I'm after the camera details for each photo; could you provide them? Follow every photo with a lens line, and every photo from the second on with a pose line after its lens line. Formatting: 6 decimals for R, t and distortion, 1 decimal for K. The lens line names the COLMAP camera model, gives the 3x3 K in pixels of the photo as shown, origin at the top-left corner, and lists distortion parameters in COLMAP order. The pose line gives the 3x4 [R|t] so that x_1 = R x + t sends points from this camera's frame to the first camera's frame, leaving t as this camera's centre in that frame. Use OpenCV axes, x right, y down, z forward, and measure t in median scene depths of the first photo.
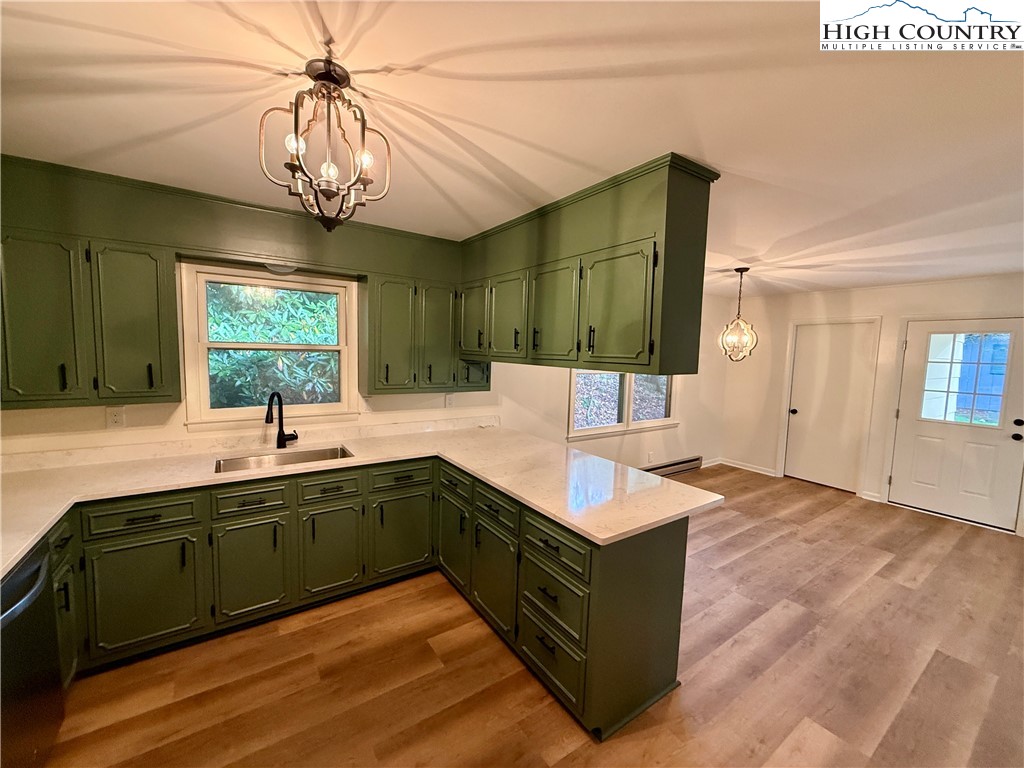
lens RADIAL K [[407.7, 0, 512.0], [0, 407.7, 384.8], [0, 0, 1]] dist [-0.001413, 0.001162]
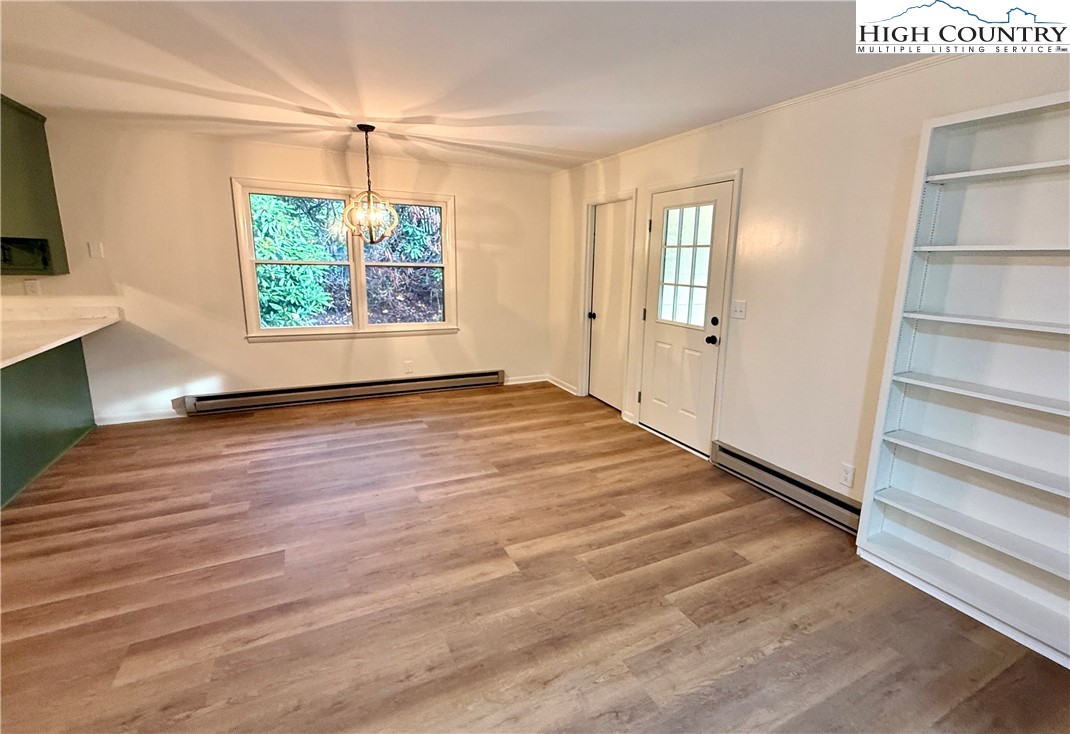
lens RADIAL K [[496.6, 0, 567.5], [0, 496.6, 361.5], [0, 0, 1]] dist [0.001086, 0.000410]
pose [[0.993921, 0.020454, -0.108175, 1.150460], [-0.008274, 0.993689, 0.111866, 0.069725], [0.109780, -0.110291, 0.987818, 0.019095]]
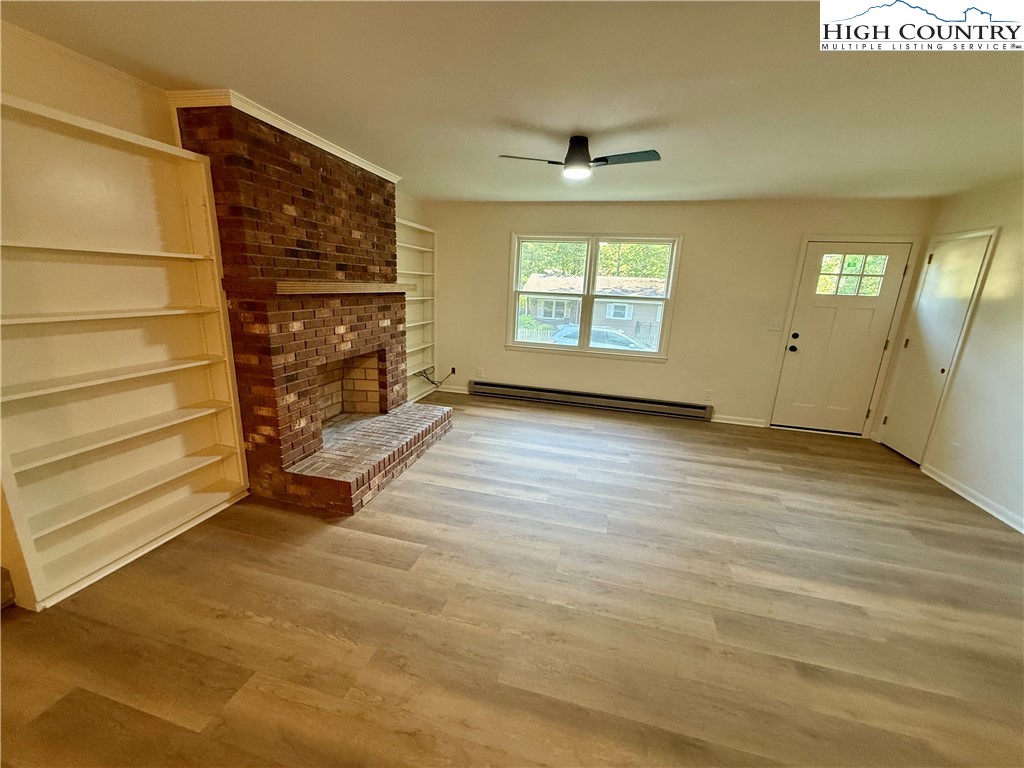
lens RADIAL K [[407.7, 0, 508.3], [0, 407.7, 384.8], [0, 0, 1]] dist [-0.001413, 0.001162]
pose [[-0.656157, -0.234561, 0.717244, 0.821038], [0.007641, 0.948351, 0.317130, 0.006987], [-0.754586, 0.213567, -0.620475, 0.575216]]
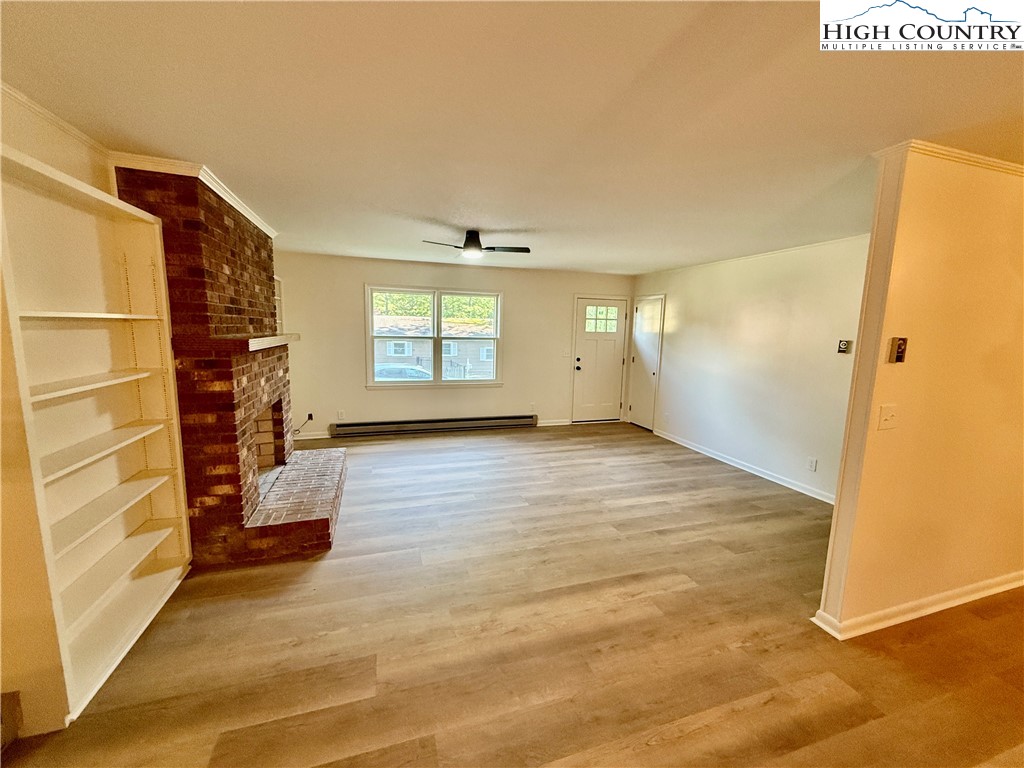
lens RADIAL K [[407.7, 0, 508.3], [0, 407.7, 385.4], [0, 0, 1]] dist [-0.001413, 0.001162]
pose [[-0.957045, -0.086419, 0.276760, 0.956782], [-0.021253, 0.972889, 0.230293, -0.038888], [-0.289159, 0.214519, -0.932936, 0.955315]]
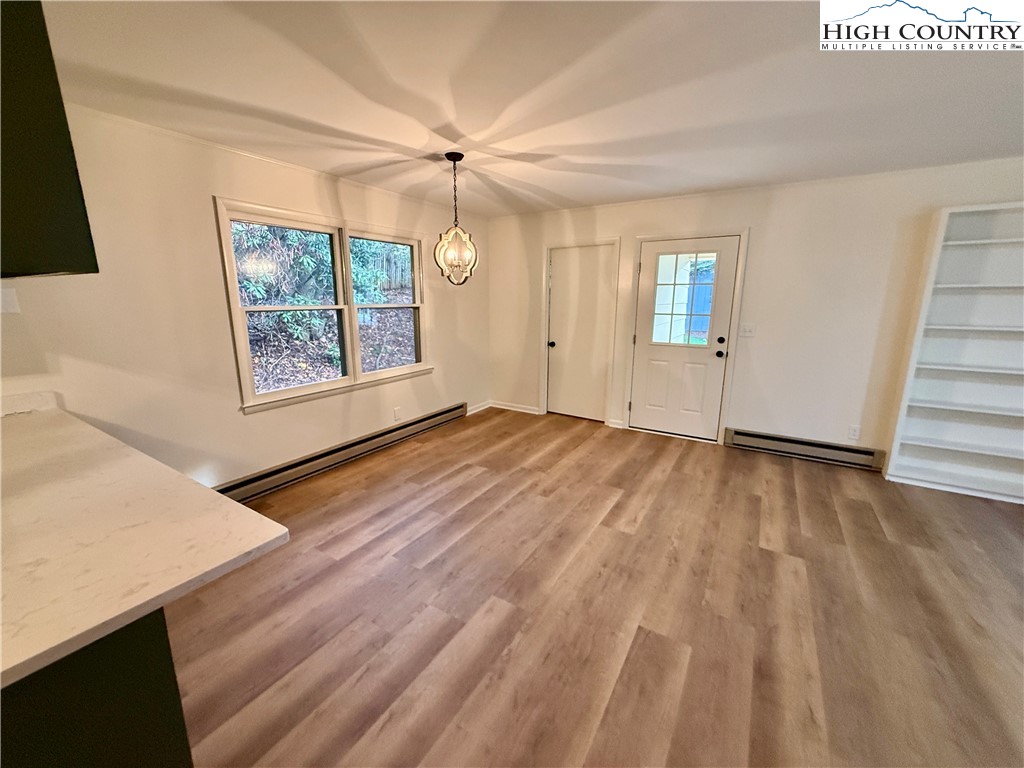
lens RADIAL K [[407.7, 0, 507.9], [0, 407.7, 383.9], [0, 0, 1]] dist [-0.001413, 0.001162]
pose [[0.917056, -0.108712, 0.383653, 0.349052], [0.057190, 0.988030, 0.143267, 0.023443], [-0.394636, -0.109443, 0.912297, 0.265983]]
